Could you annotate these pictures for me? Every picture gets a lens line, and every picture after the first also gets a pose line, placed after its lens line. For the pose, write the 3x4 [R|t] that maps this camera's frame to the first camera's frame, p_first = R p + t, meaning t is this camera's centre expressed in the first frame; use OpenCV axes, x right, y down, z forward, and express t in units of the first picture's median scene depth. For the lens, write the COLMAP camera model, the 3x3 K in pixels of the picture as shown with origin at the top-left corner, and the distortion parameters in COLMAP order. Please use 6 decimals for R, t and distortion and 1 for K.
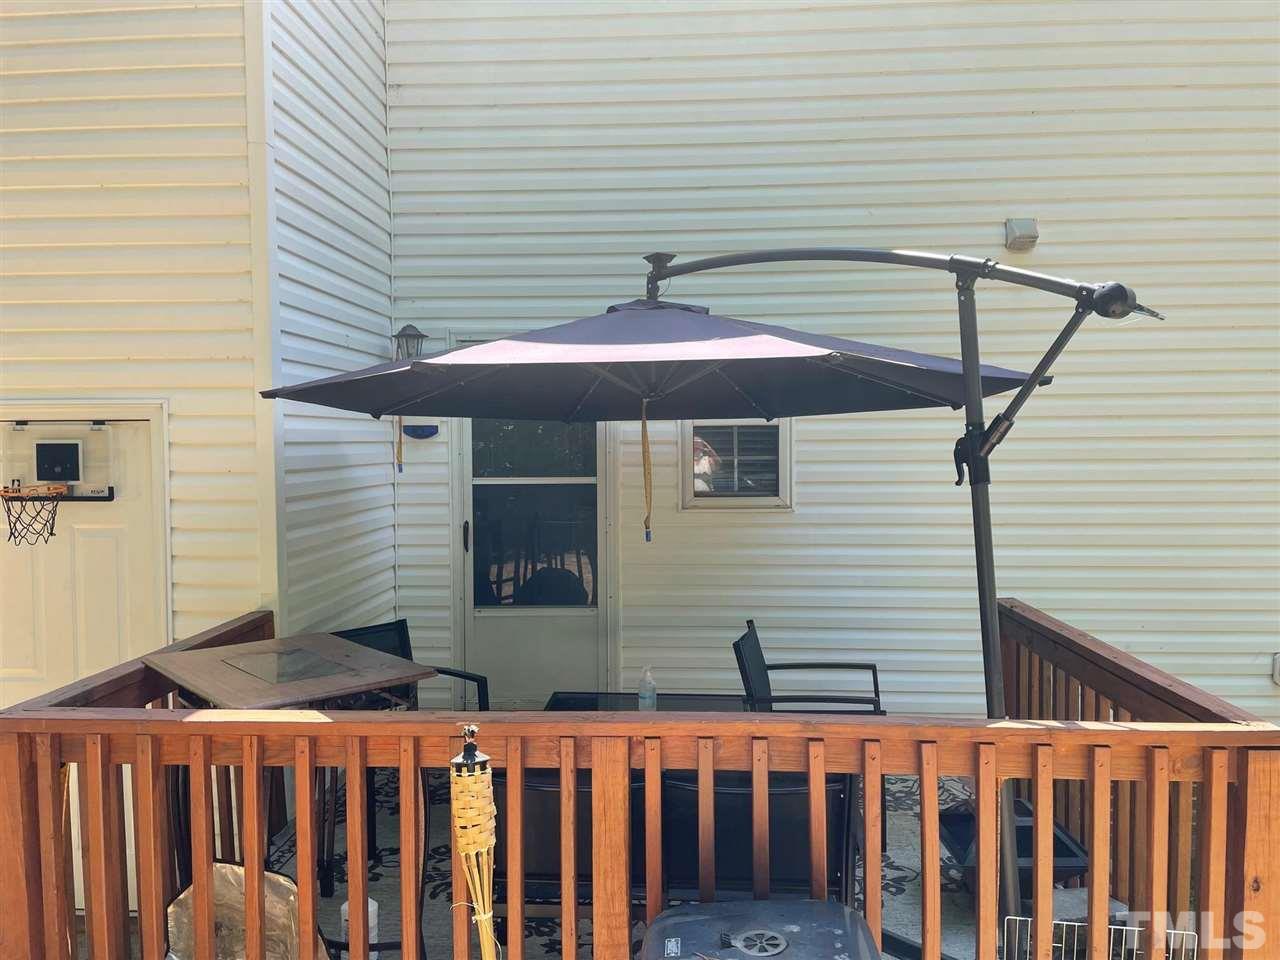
lens RADIAL K [[969.9, 0, 640.4], [0, 969.9, 481.9], [0, 0, 1]] dist [0.004131, 0.000598]
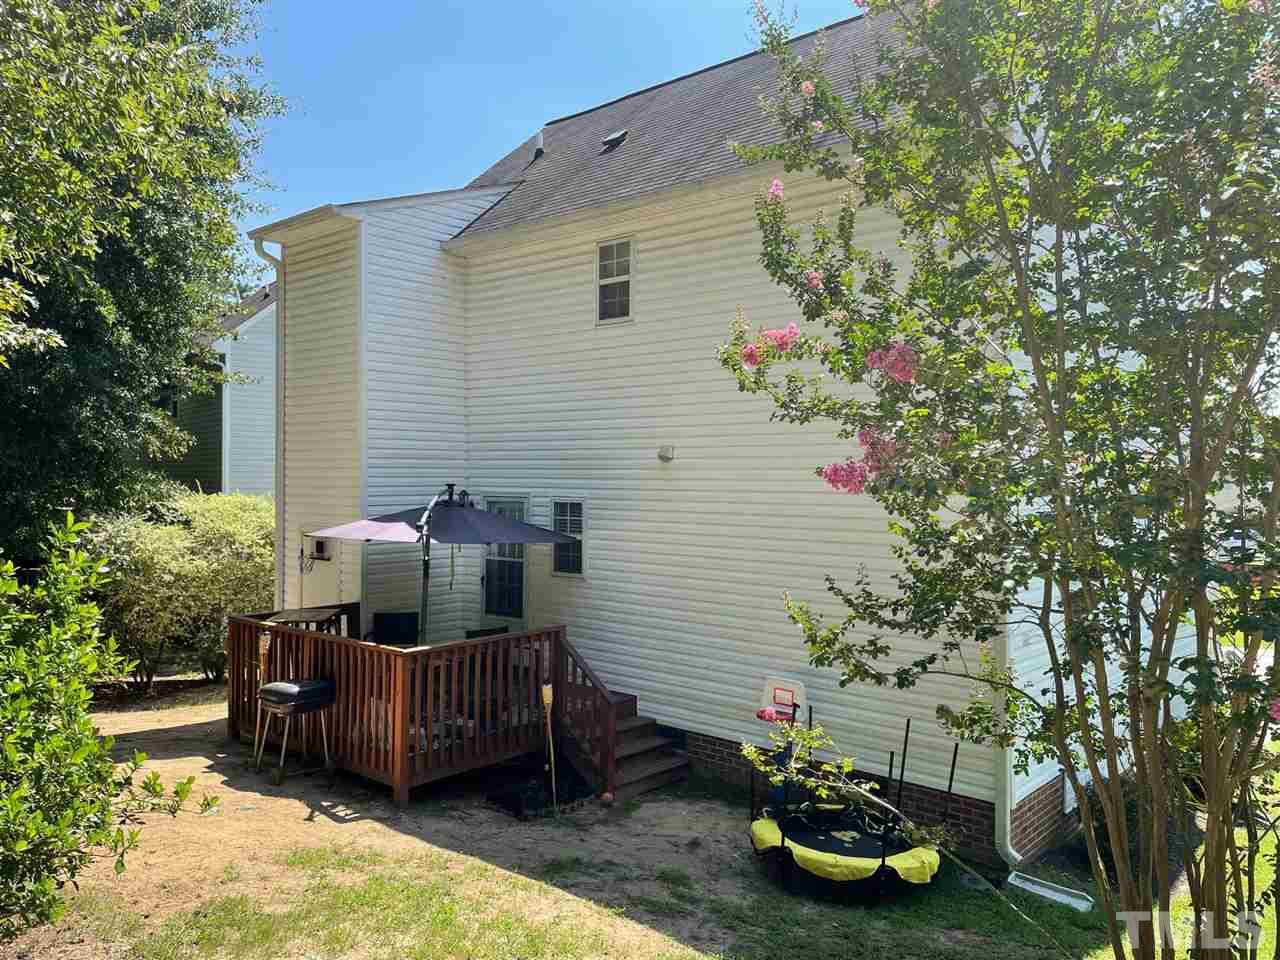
lens RADIAL K [[969.9, 0, 640.3], [0, 969.9, 477.8], [0, 0, 1]] dist [0.004131, 0.000598]
pose [[0.789371, 0.010444, -0.613827, 1.585137], [-0.036523, 0.998883, -0.029972, -0.140074], [0.612829, 0.046077, 0.788871, -0.626753]]
